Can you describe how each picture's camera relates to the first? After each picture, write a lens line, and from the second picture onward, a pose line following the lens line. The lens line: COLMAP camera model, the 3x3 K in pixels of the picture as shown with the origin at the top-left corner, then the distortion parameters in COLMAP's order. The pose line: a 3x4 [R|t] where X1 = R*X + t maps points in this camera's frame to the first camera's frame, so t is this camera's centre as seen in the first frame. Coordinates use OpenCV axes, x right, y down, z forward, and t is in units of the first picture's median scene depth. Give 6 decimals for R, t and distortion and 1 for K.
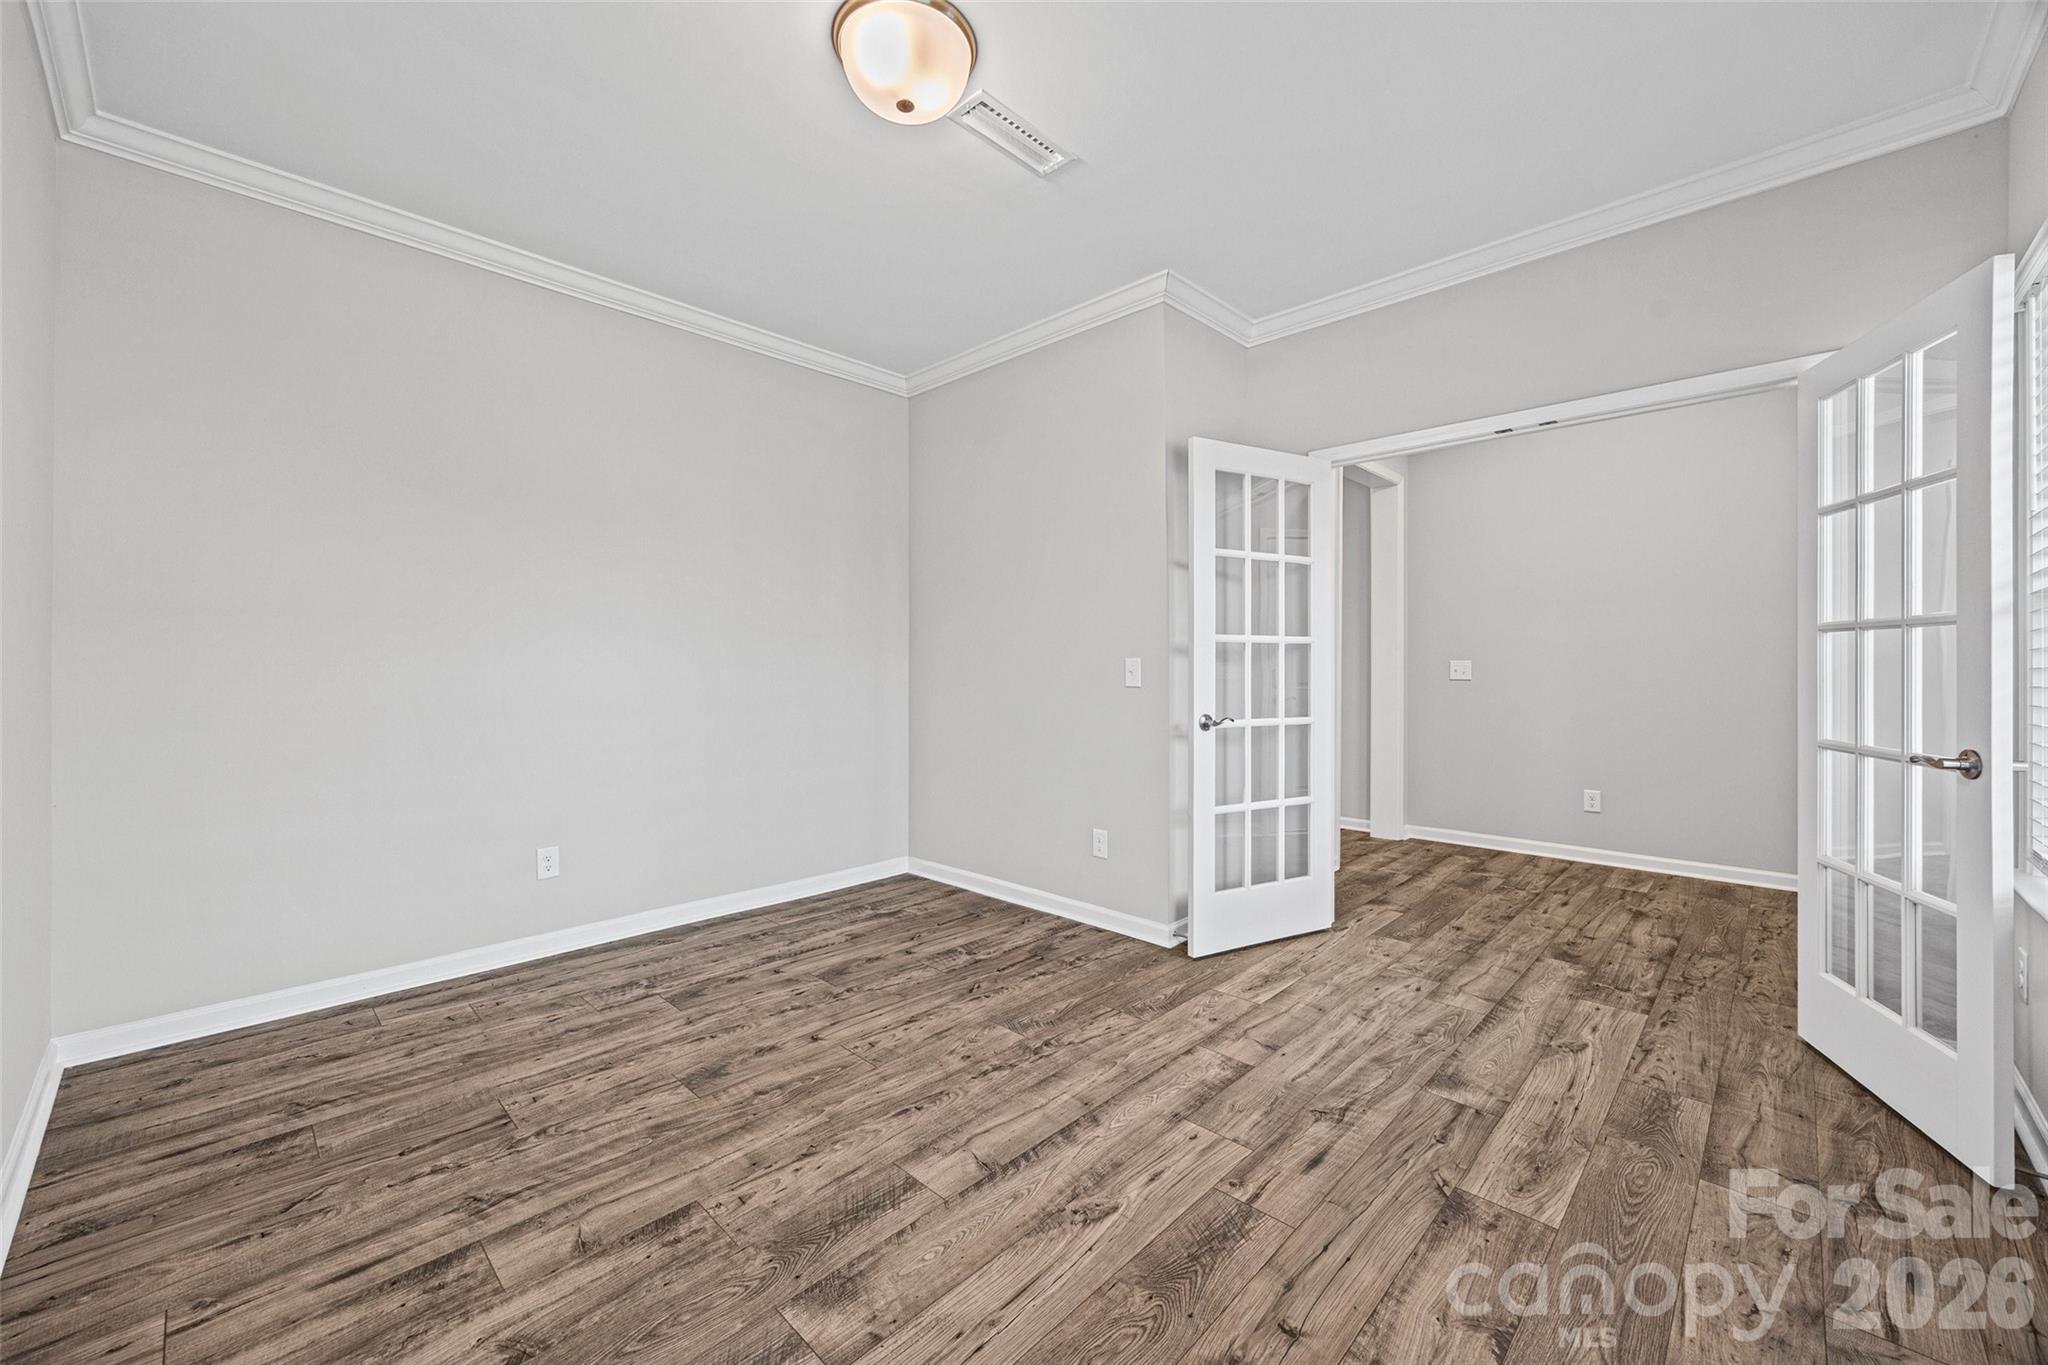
lens RADIAL K [[789.7, 0, 1014.5], [0, 789.7, 672.9], [0, 0, 1]] dist [-0.002655, 0.000135]
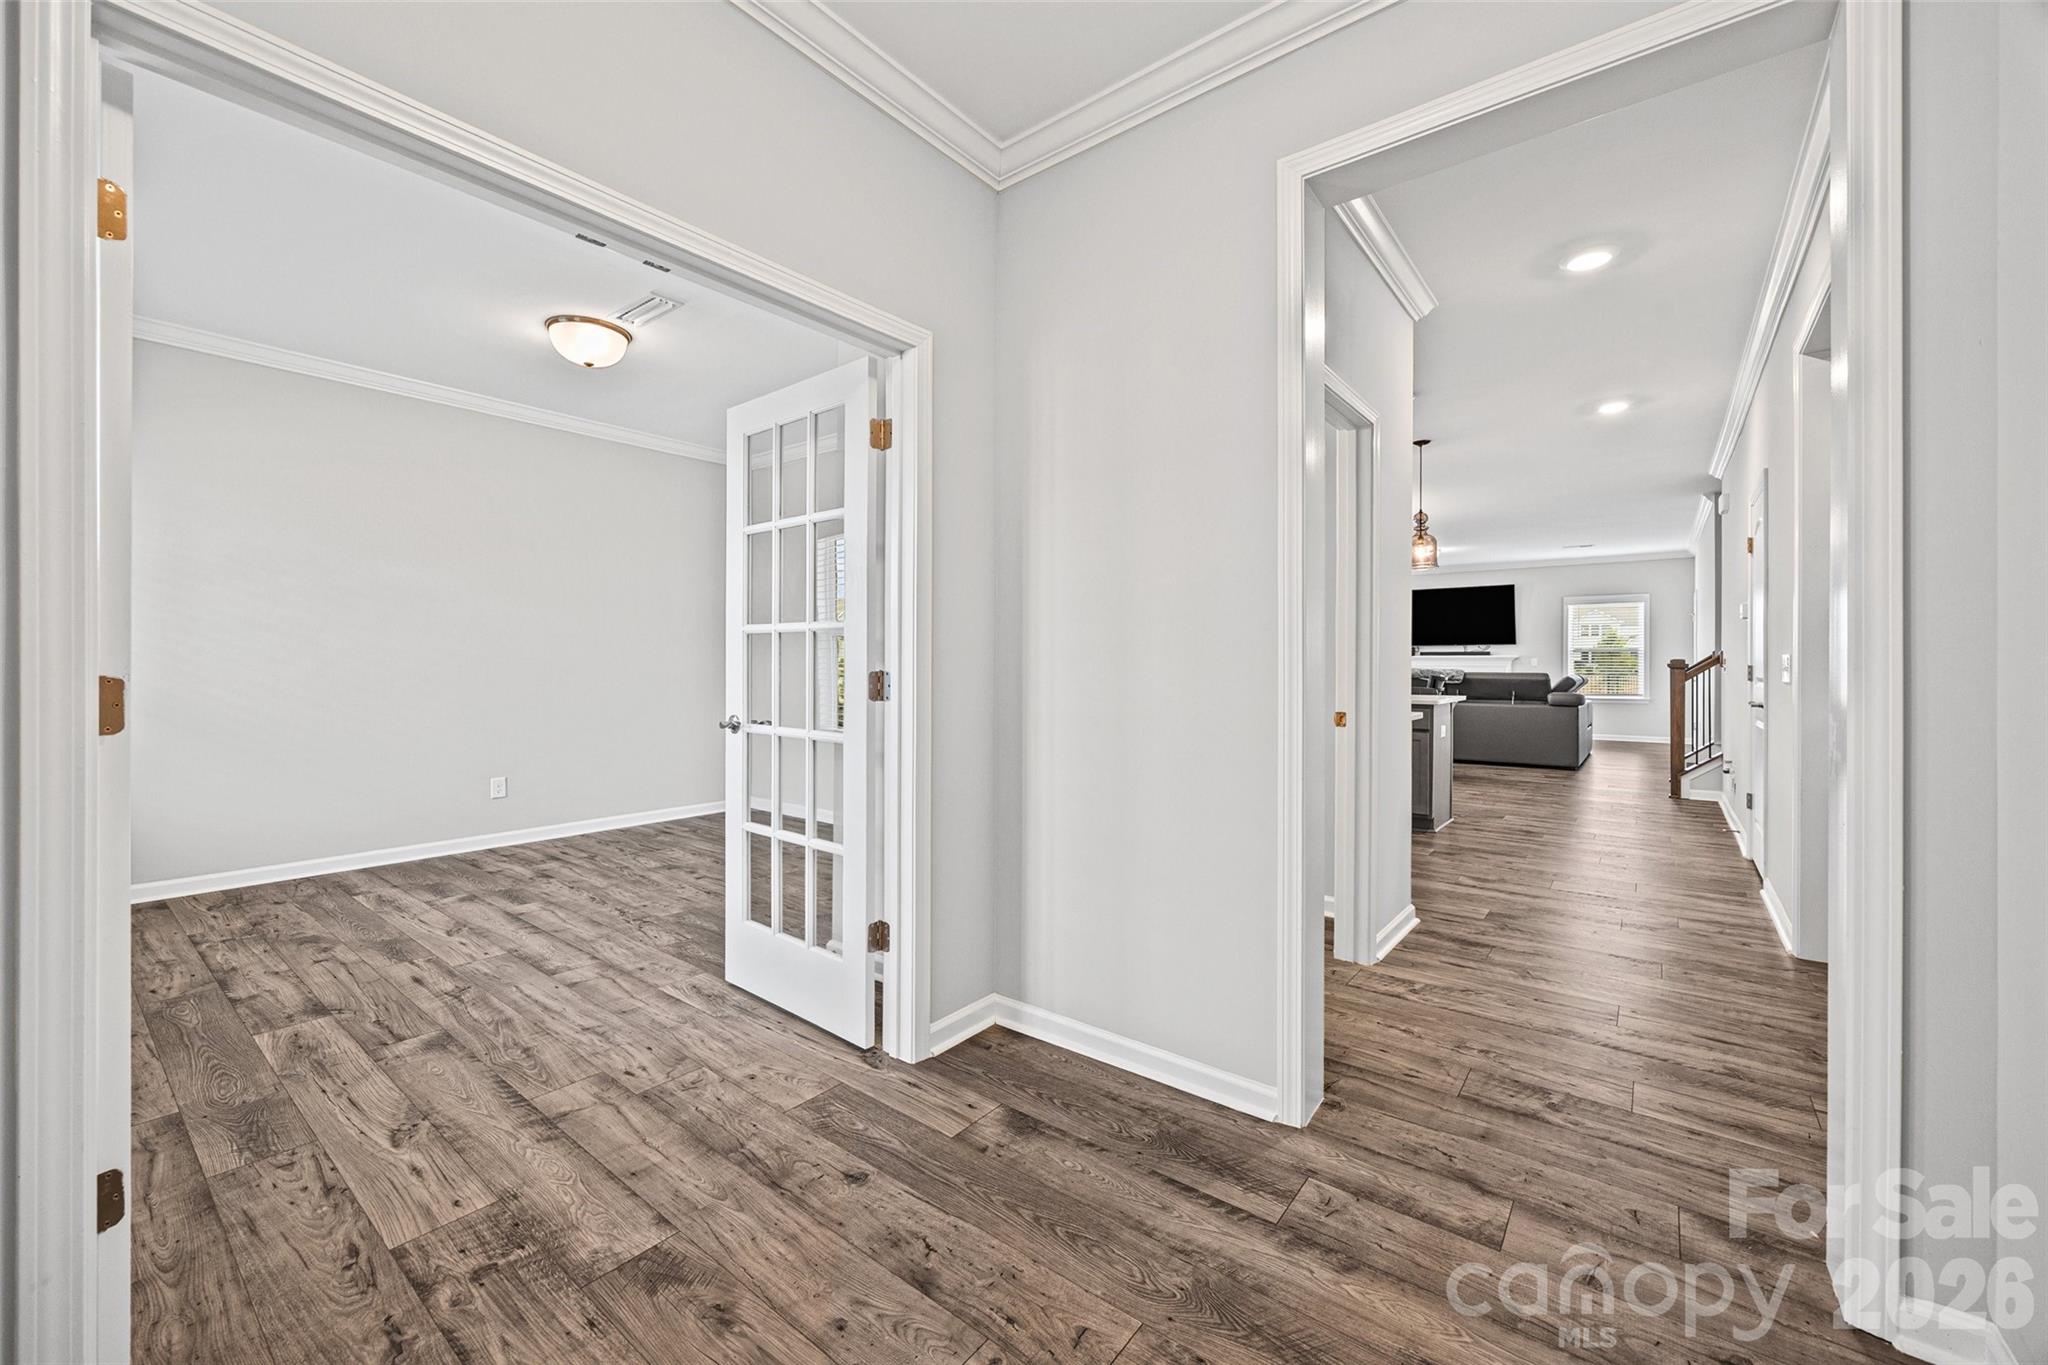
lens RADIAL K [[789.7, 0, 1060.3], [0, 789.7, 665.9], [0, 0, 1]] dist [-0.002655, 0.000135]
pose [[0.139121, 0.008282, -0.990241, 1.628220], [-0.010263, 0.999923, 0.006921, -0.030982], [0.990222, 0.009200, 0.139196, 1.571225]]
